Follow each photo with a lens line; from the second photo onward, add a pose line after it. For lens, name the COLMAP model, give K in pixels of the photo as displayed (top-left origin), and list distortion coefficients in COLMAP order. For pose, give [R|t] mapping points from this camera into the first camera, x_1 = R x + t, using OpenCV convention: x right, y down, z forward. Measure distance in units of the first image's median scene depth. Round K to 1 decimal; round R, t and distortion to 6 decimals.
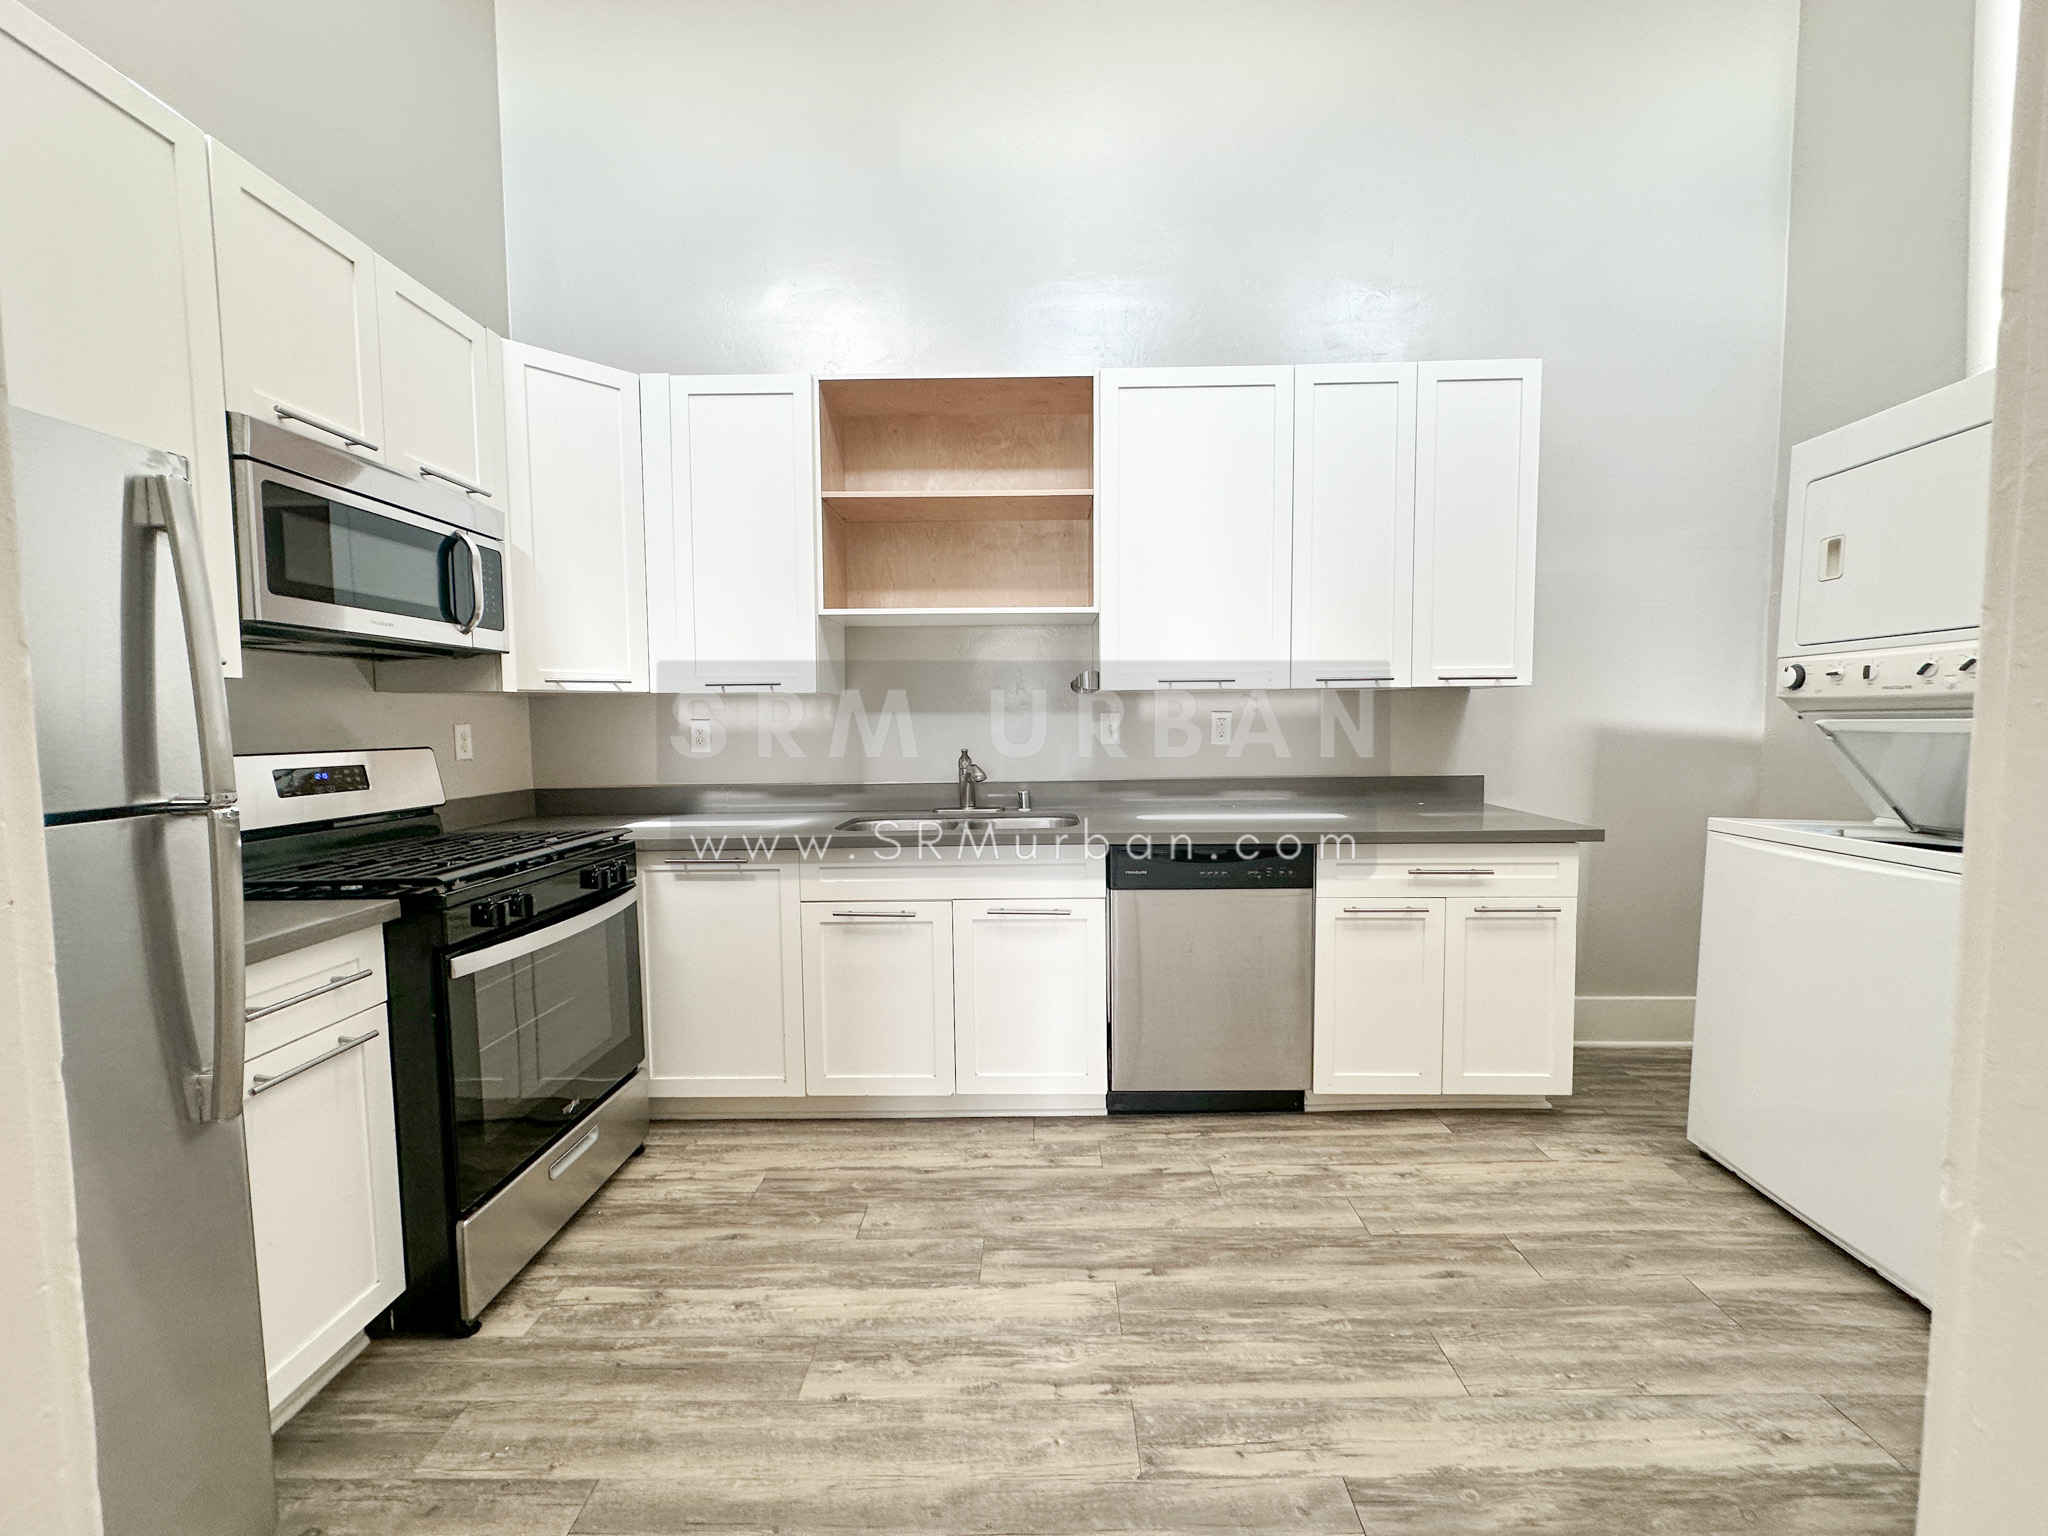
lens RADIAL K [[812.7, 0, 1022.5], [0, 812.7, 769.5], [0, 0, 1]] dist [-0.001262, 0.000231]
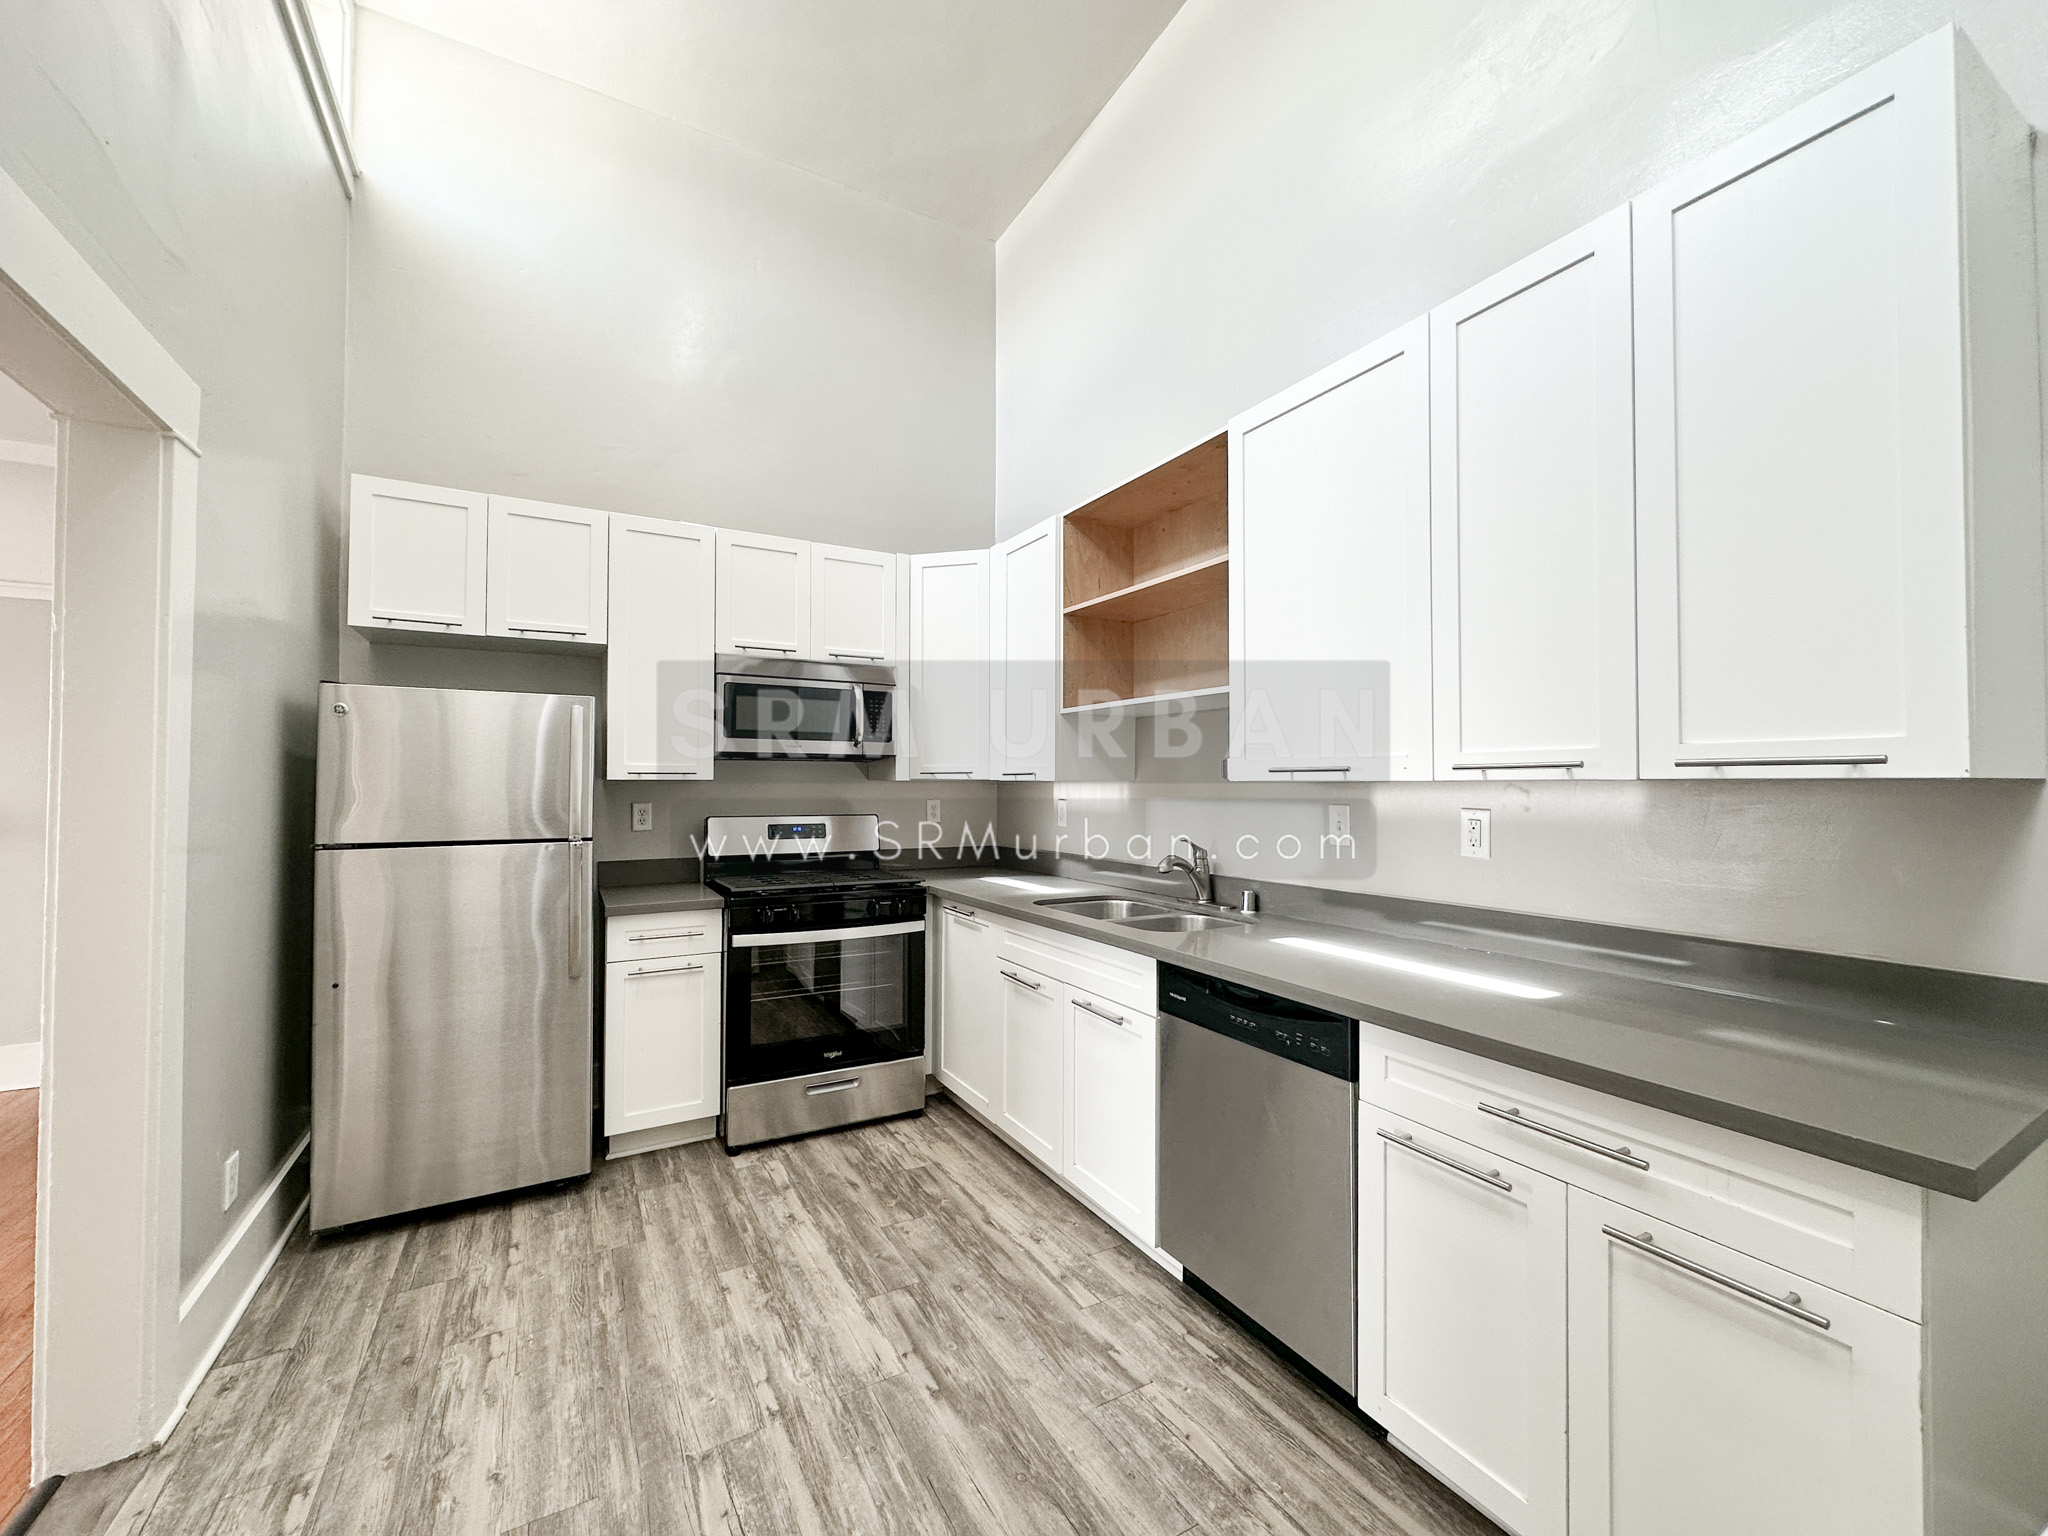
lens RADIAL K [[812.1, 0, 1024.5], [0, 812.1, 769.8], [0, 0, 1]] dist [-0.000959, -0.000014]
pose [[0.513555, -0.003305, -0.858050, 0.915912], [-0.062108, 0.997226, -0.041013, -0.077003], [0.855806, 0.074354, 0.511925, 0.471661]]
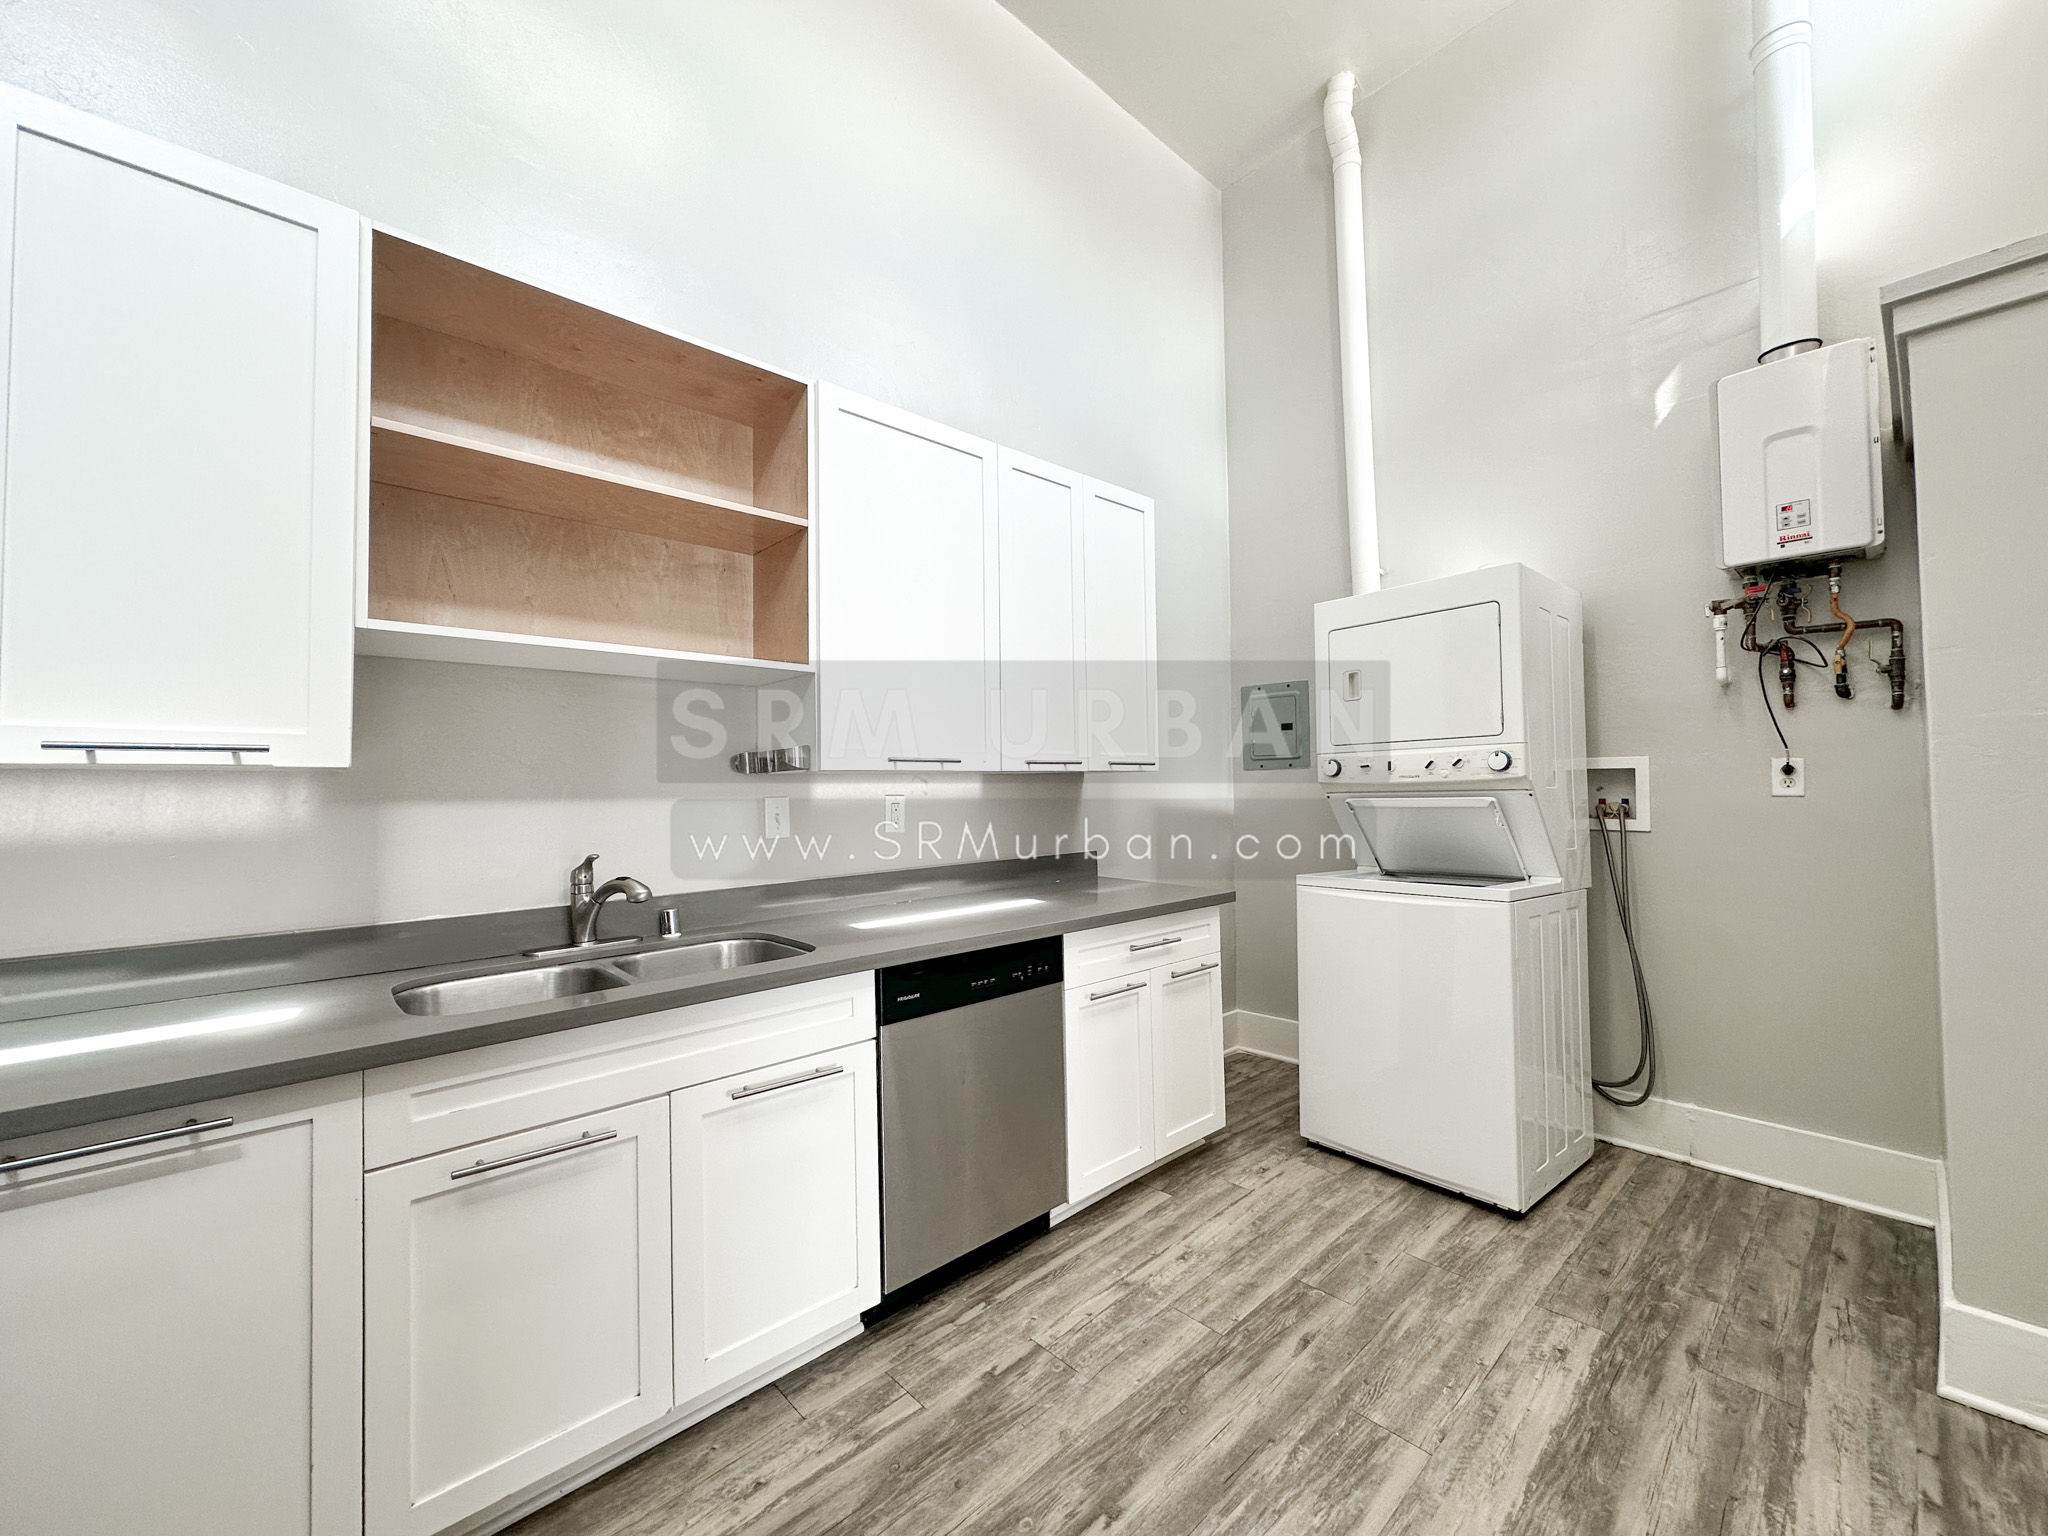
lens RADIAL K [[812.1, 0, 1024.5], [0, 812.1, 769.8], [0, 0, 1]] dist [-0.000959, -0.000014]
pose [[0.720366, 0.015094, 0.693430, -0.389935], [0.054035, 0.995503, -0.077804, -0.032555], [-0.691486, 0.093517, 0.716311, 0.378284]]
